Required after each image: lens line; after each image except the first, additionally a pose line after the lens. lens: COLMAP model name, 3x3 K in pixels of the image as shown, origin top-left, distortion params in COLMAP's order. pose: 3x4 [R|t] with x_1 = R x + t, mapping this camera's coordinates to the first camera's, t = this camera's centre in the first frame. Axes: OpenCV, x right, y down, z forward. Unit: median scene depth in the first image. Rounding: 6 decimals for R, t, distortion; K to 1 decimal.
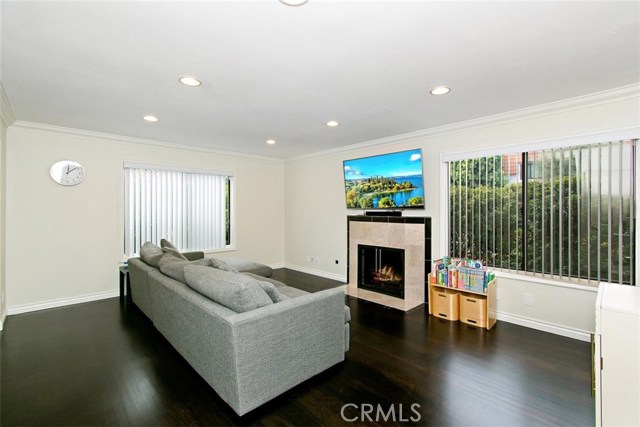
lens RADIAL K [[279.7, 0, 324.2], [0, 279.7, 209.8], [0, 0, 1]] dist [0.001085, -0.000049]
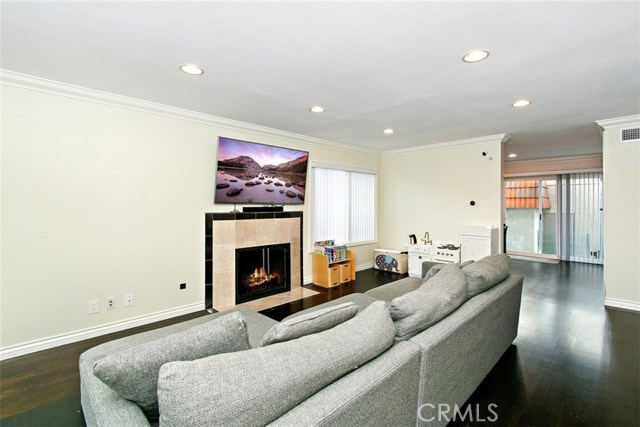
lens RADIAL K [[297.7, 0, 320.0], [0, 297.7, 213.5], [0, 0, 1]] dist [-0.000397, -0.000086]
pose [[-0.007600, -0.018010, 0.999809, -0.760652], [0.007466, 0.999809, 0.018067, 0.011798], [-0.999943, 0.007601, -0.007465, 0.832079]]
